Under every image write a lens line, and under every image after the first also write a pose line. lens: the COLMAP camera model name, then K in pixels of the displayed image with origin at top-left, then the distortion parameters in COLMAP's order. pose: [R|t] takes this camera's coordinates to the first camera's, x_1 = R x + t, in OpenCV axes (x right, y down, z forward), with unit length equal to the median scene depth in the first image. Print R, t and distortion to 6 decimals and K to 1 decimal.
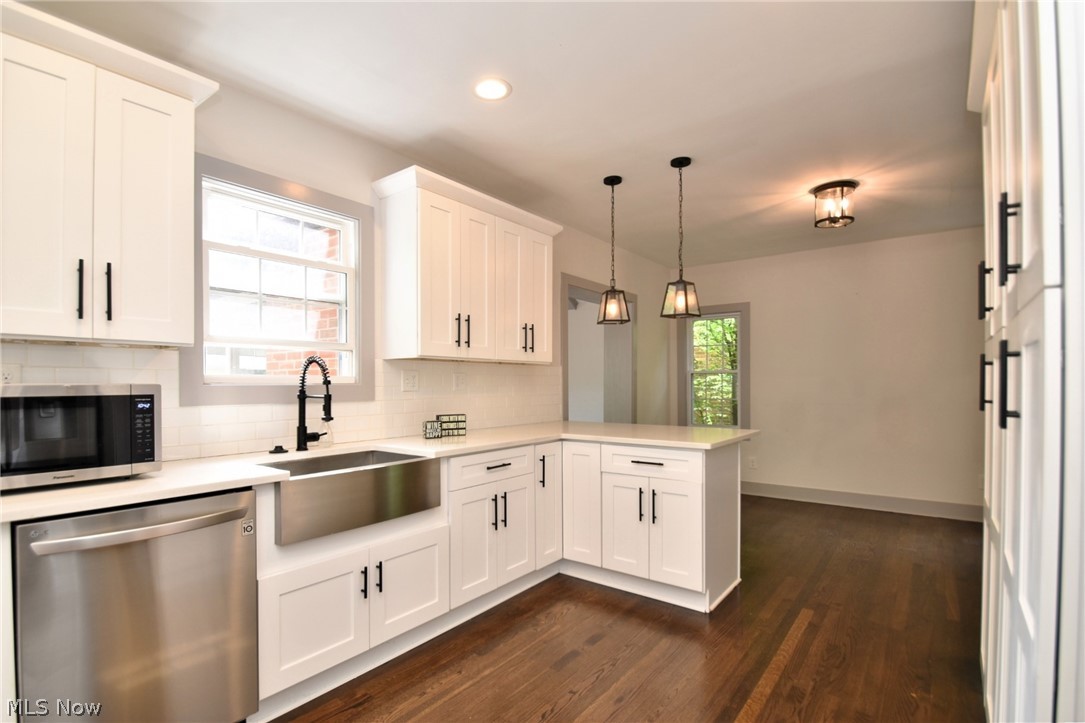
lens RADIAL K [[533.5, 0, 536.3], [0, 533.5, 366.6], [0, 0, 1]] dist [-0.006947, -0.000958]
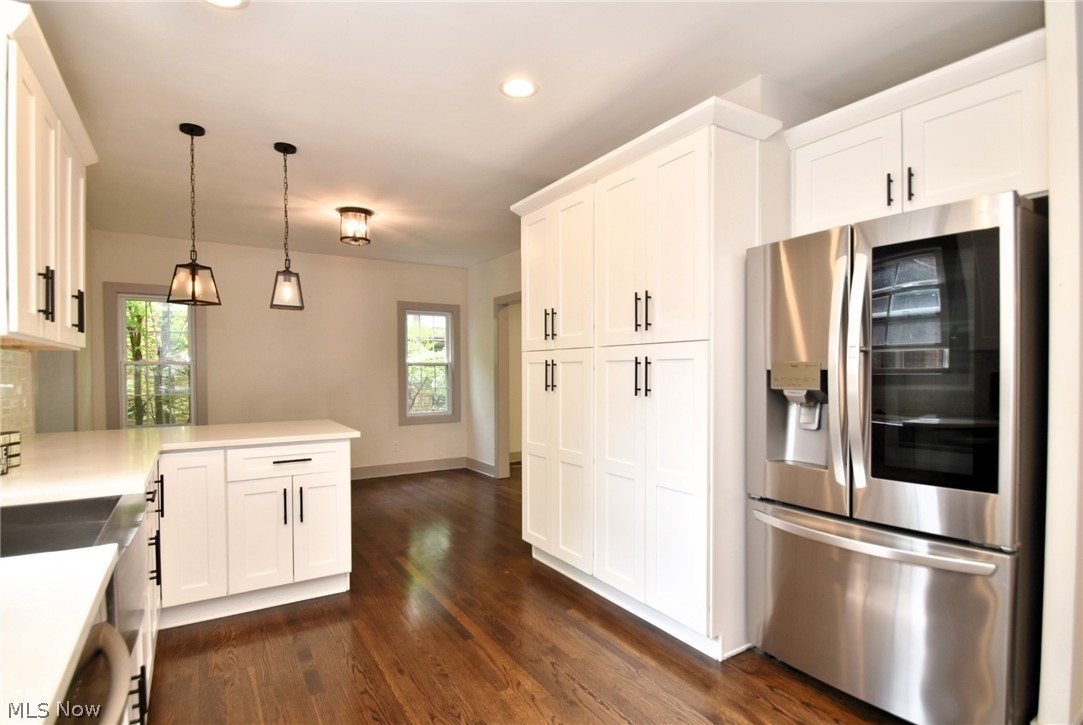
lens RADIAL K [[532.6, 0, 533.9], [0, 532.6, 370.7], [0, 0, 1]] dist [-0.006947, -0.000958]
pose [[0.347730, 0.003286, 0.937589, -0.488728], [-0.002613, 0.999993, -0.002535, 0.022262], [-0.937591, -0.001568, 0.347736, 0.255705]]
